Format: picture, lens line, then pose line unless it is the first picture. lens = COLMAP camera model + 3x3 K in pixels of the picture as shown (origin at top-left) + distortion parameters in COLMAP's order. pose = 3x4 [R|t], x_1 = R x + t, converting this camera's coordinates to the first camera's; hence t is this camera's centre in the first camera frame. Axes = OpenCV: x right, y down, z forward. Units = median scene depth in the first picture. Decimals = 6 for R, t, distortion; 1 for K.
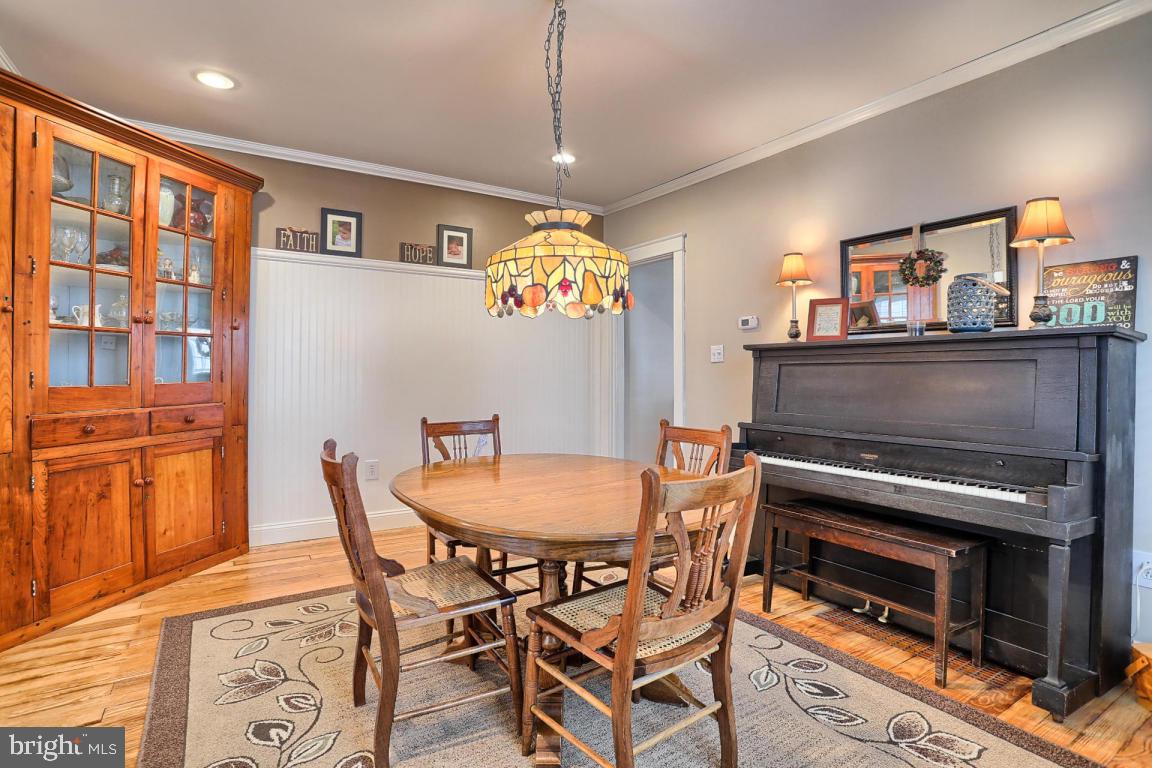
lens RADIAL K [[561.0, 0, 576.0], [0, 561.0, 384.0], [0, 0, 1]] dist [-0.070569, 0.027283]
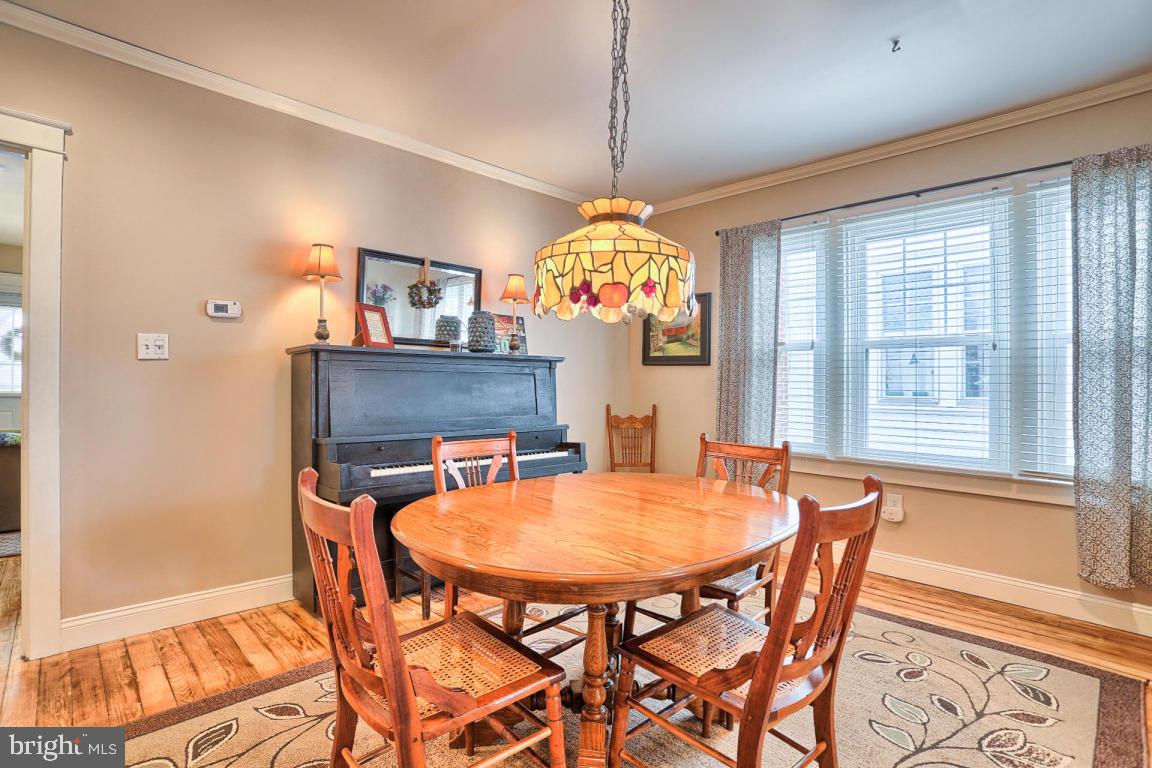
lens RADIAL K [[567.9, 0, 578.8], [0, 567.9, 384.8], [0, 0, 1]] dist [-0.088557, 0.040082]
pose [[-0.208709, -0.010082, 0.977926, -0.652142], [0.001501, 0.999942, 0.010629, -0.021457], [-0.977977, 0.003686, -0.208682, 0.893607]]
